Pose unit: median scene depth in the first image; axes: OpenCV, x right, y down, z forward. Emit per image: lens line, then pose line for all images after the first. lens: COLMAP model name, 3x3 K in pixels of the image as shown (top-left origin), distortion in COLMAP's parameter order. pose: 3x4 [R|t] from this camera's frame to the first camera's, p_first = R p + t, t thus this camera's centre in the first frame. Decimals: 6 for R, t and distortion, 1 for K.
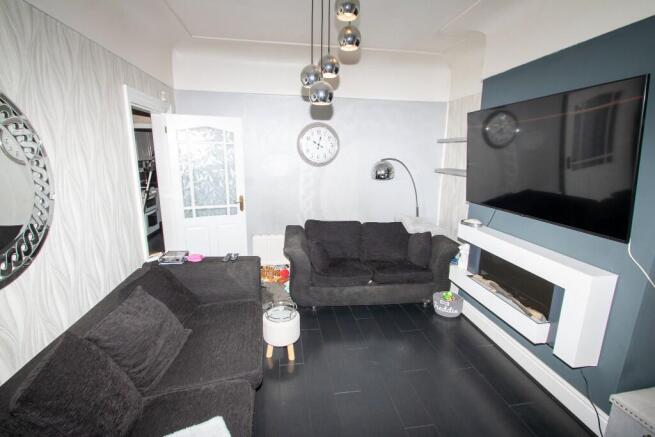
lens RADIAL K [[302.0, 0, 327.5], [0, 302.0, 218.5], [0, 0, 1]] dist [-0.016371, 0.000738]
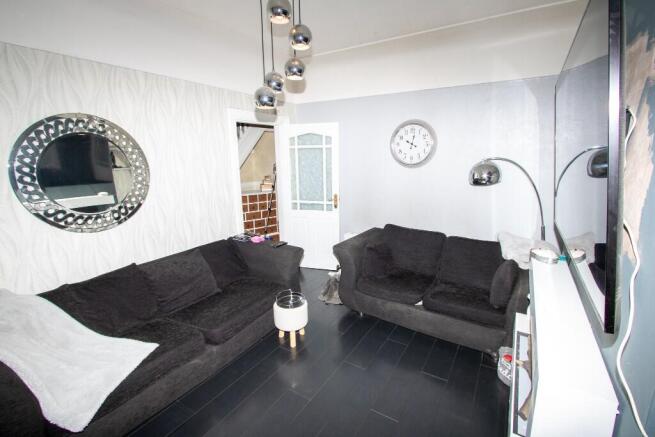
lens RADIAL K [[302.0, 0, 327.5], [0, 302.0, 218.5], [0, 0, 1]] dist [-0.016371, 0.000738]
pose [[0.758605, 0.111966, -0.641859, 0.416539], [-0.116758, 0.992538, 0.035143, -0.024881], [0.641004, 0.048283, 0.766017, 0.160405]]
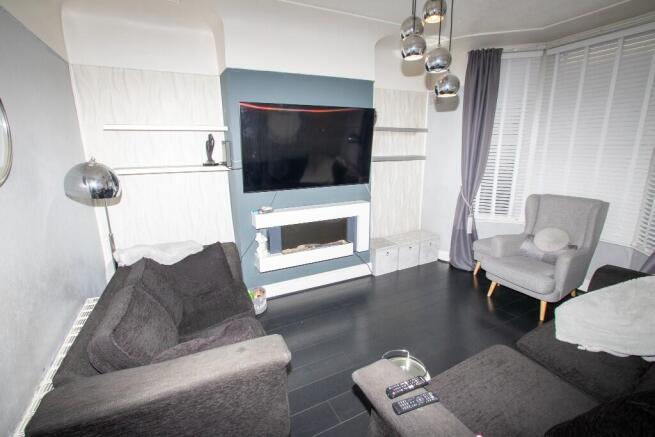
lens RADIAL K [[302.0, 0, 327.5], [0, 302.0, 218.5], [0, 0, 1]] dist [-0.016371, 0.000738]
pose [[-0.301892, -0.239431, 0.922786, -0.451151], [0.207077, 0.928369, 0.308625, -0.188167], [-0.930581, 0.284260, -0.230686, 0.825861]]
